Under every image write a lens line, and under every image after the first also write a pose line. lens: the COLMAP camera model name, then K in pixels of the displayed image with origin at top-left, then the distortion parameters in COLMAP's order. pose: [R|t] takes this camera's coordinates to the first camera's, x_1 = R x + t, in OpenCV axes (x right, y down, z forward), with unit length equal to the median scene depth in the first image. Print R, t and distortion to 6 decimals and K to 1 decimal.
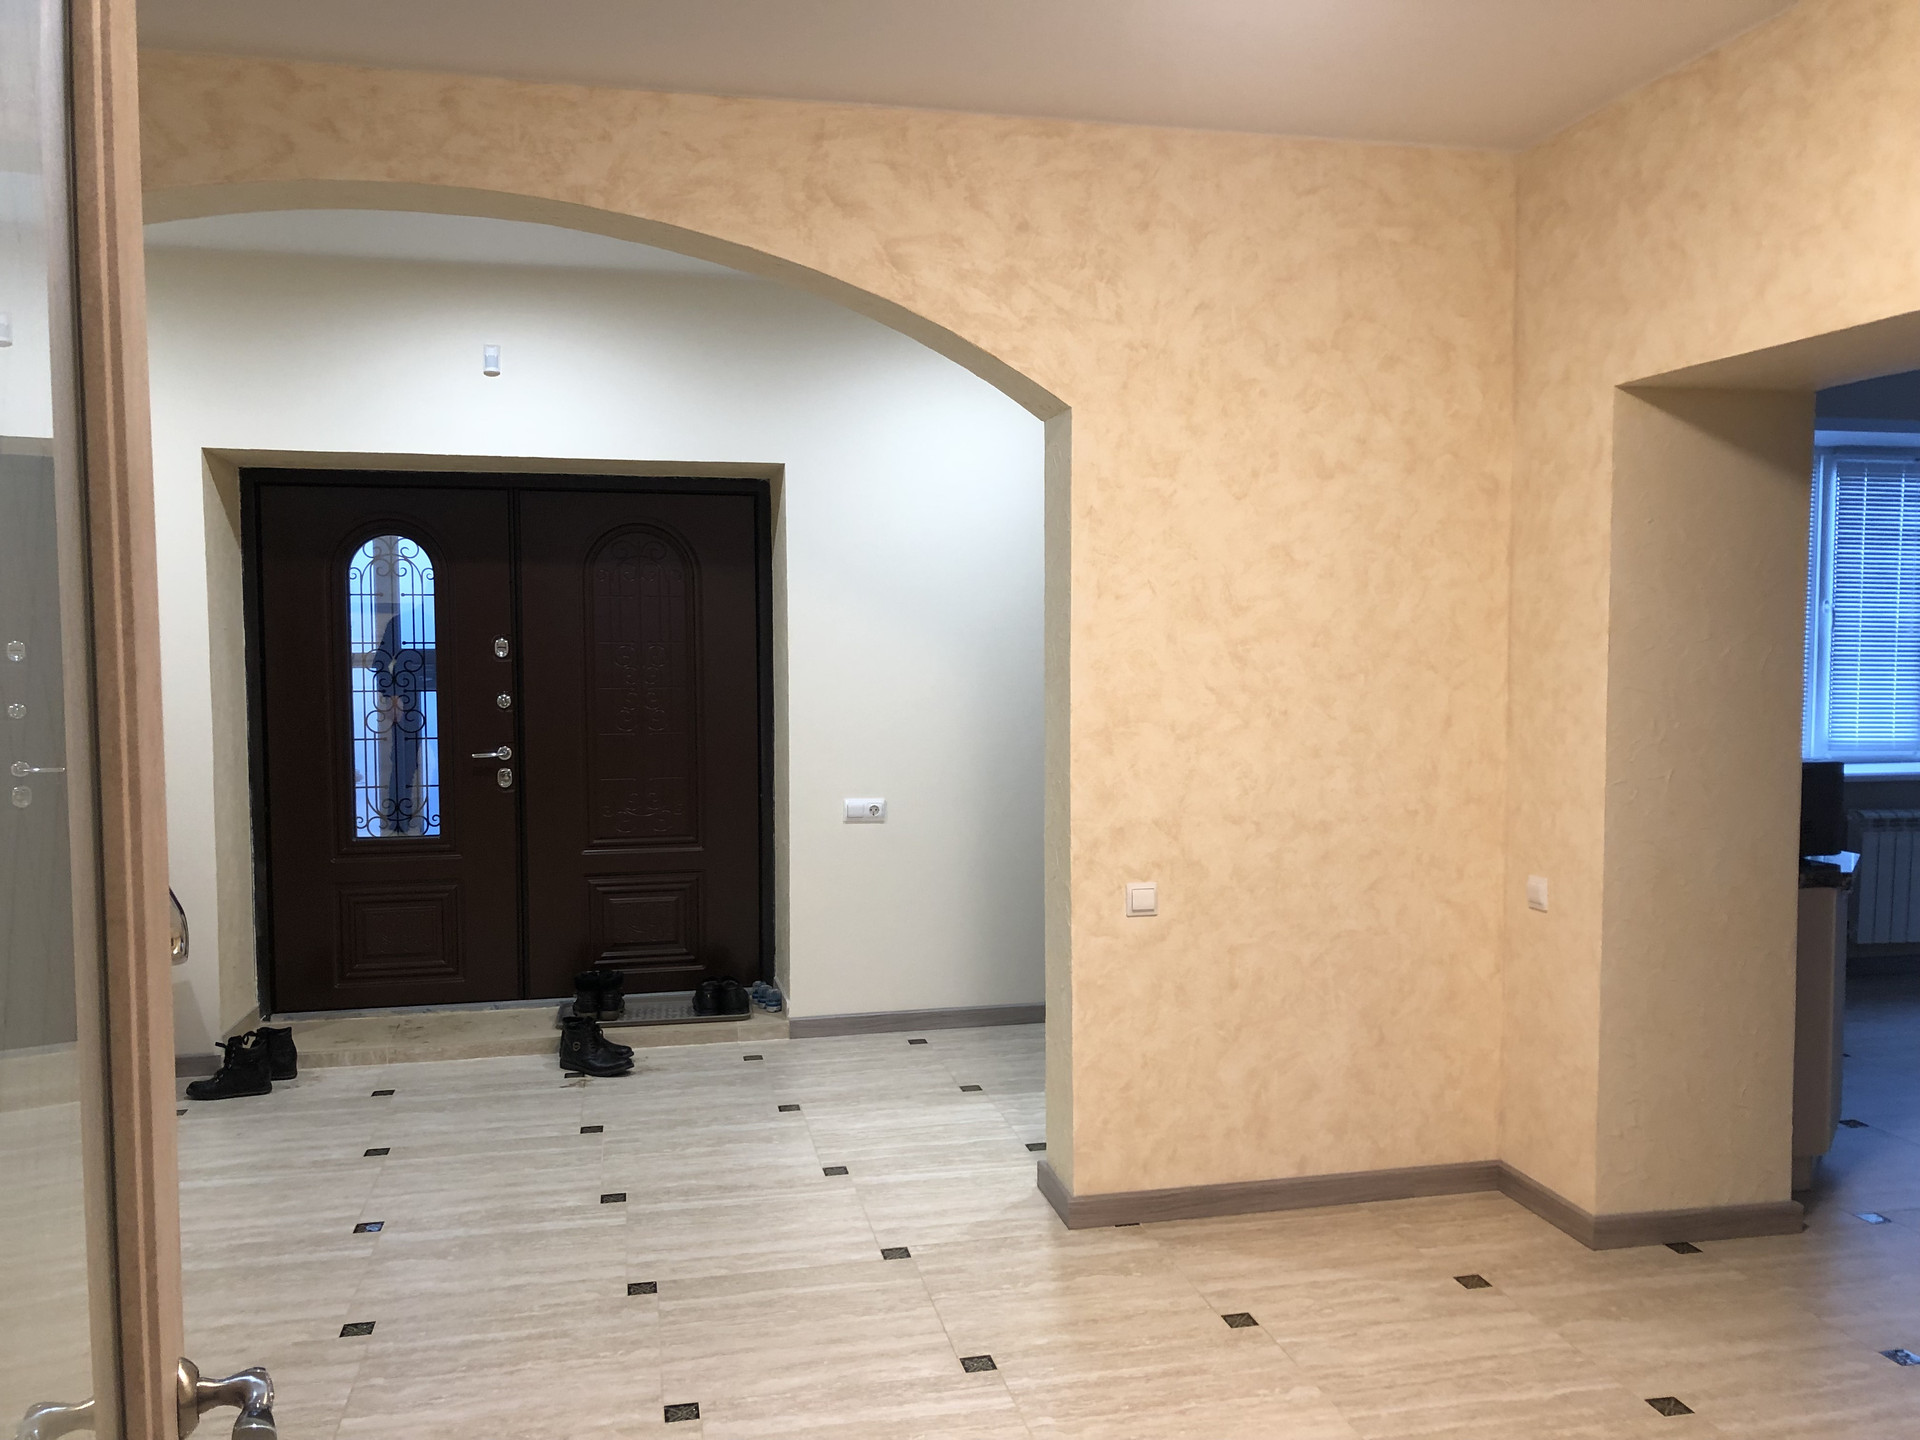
lens RADIAL K [[1587.0, 0, 964.9], [0, 1587.0, 712.4], [0, 0, 1]] dist [0.050138, -0.046592]
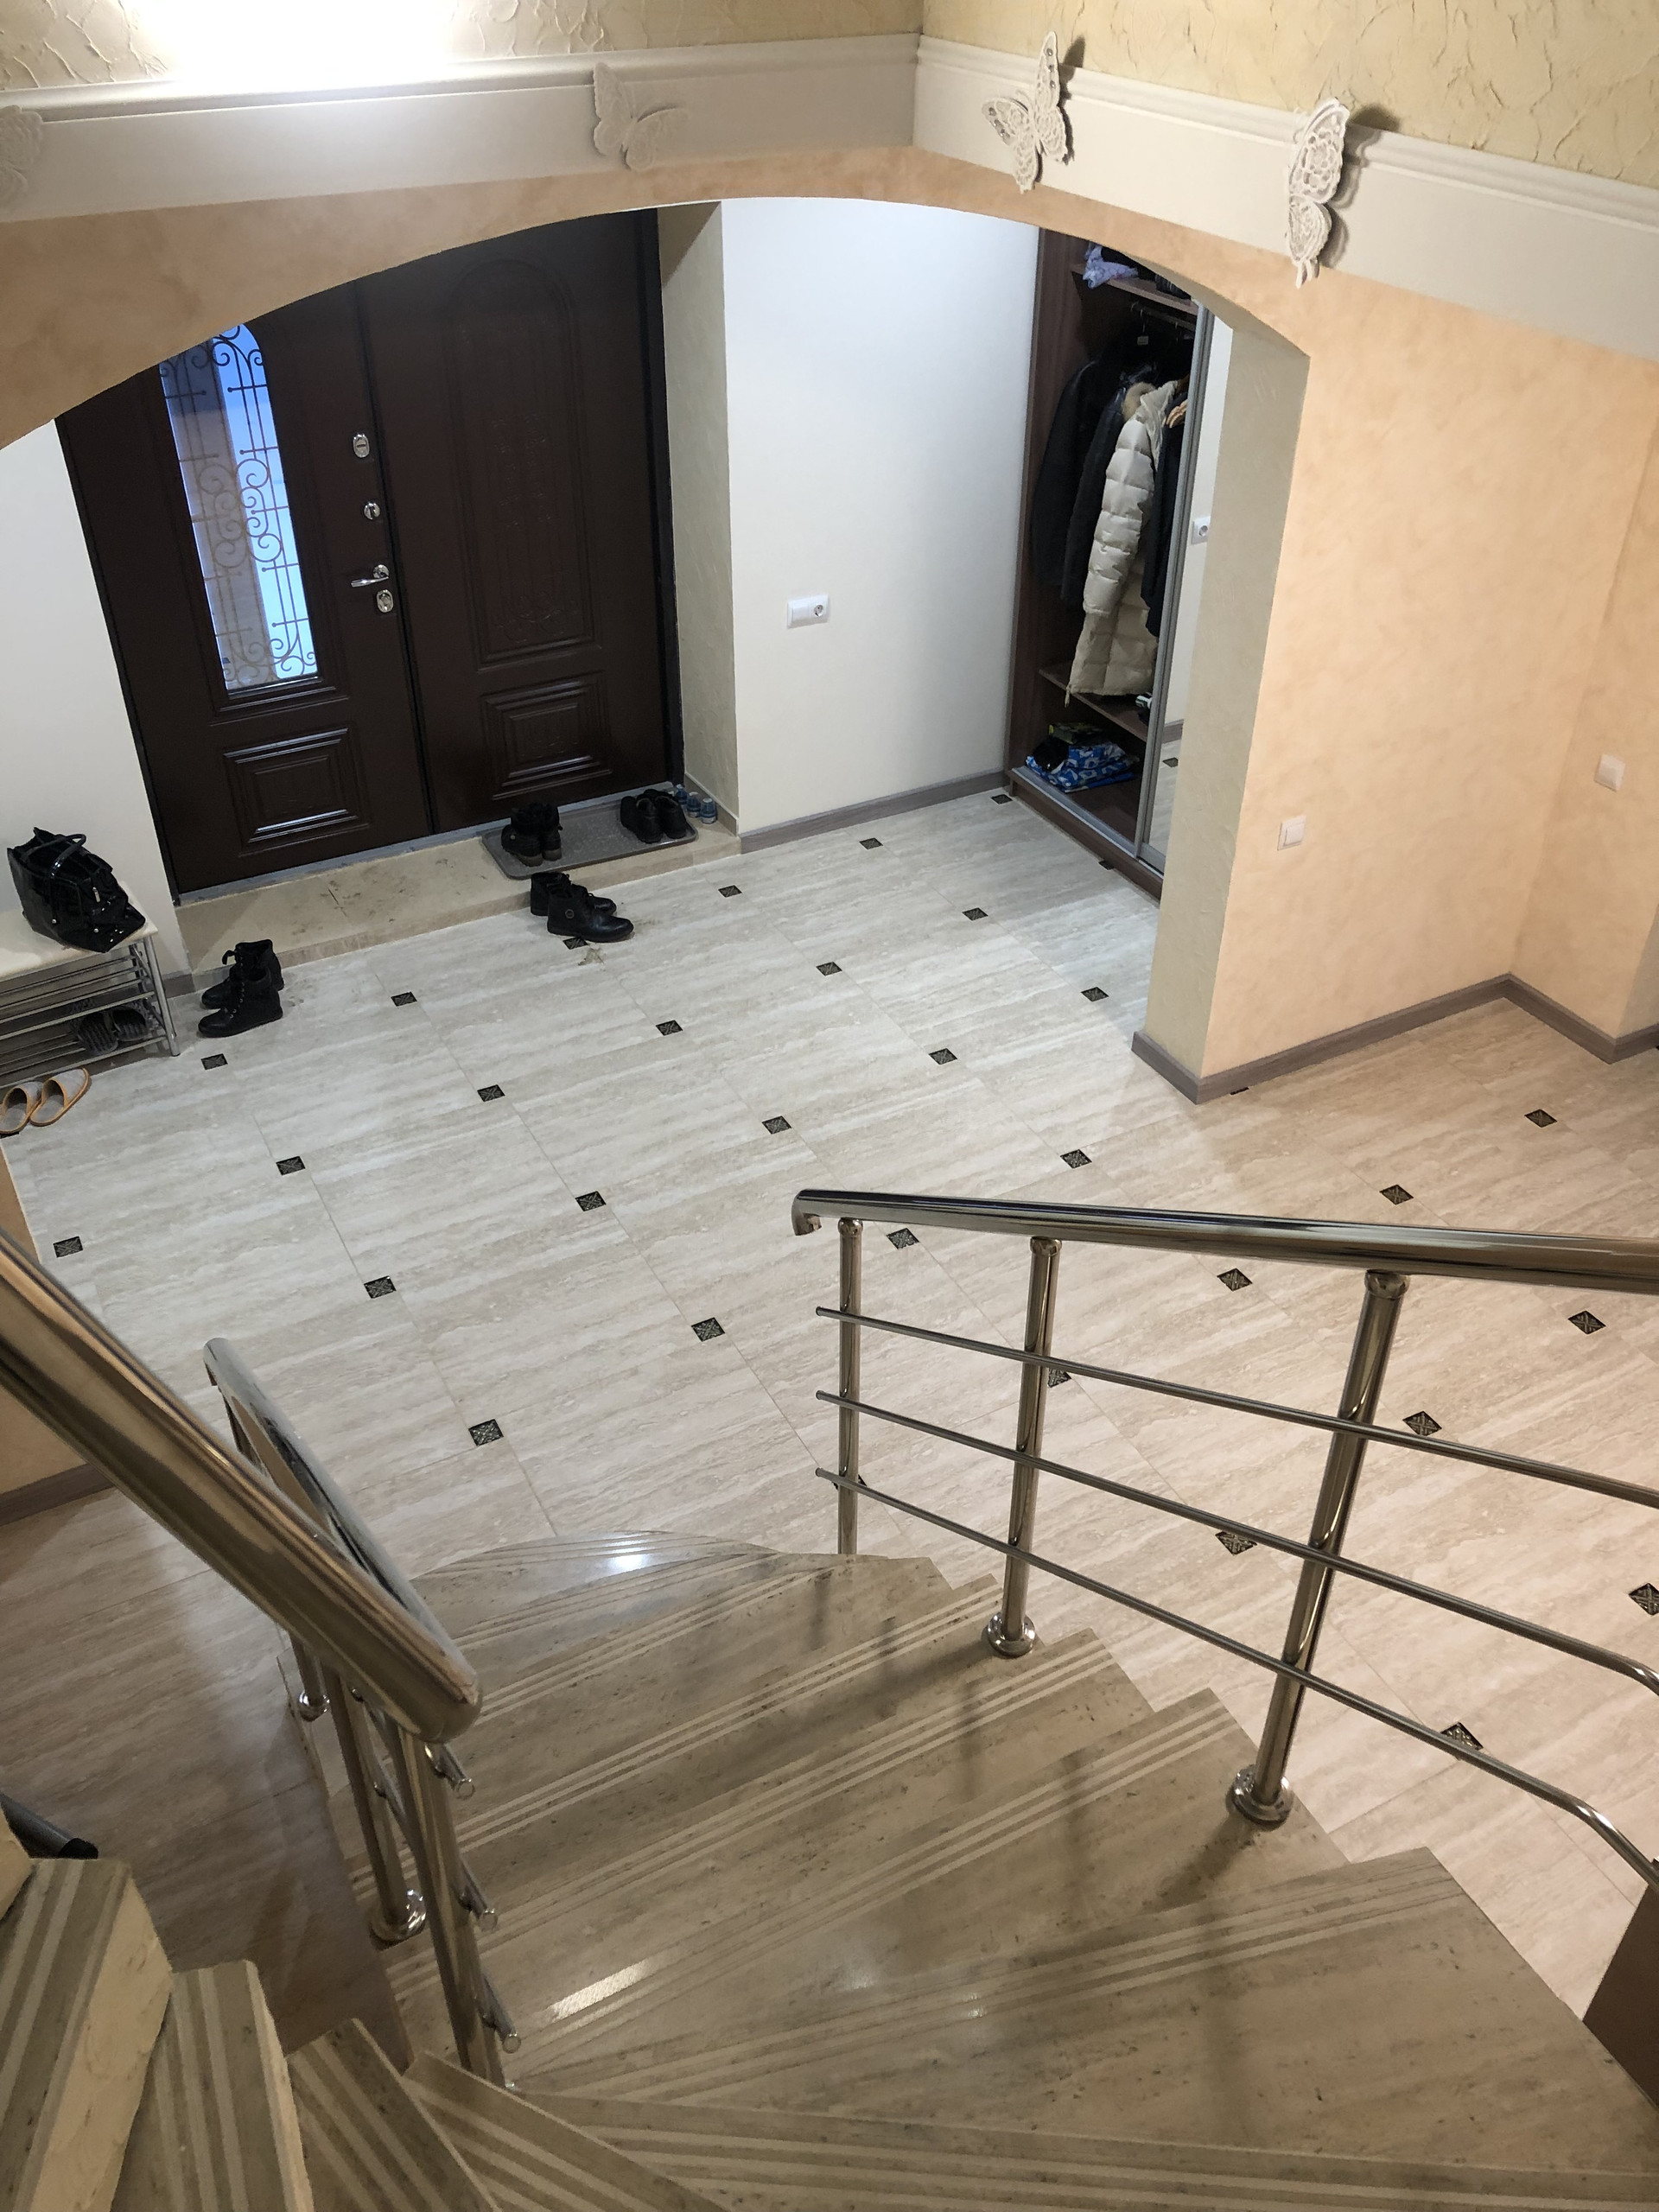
lens RADIAL K [[1828.4, 0, 821.3], [0, 1828.4, 1097.4], [0, 0, 1]] dist [0.050138, -0.046592]
pose [[0.962674, -0.156125, 0.221097, -0.464944], [0.012980, 0.842560, 0.538446, -0.377101], [-0.270352, -0.515478, 0.813137, 0.001750]]
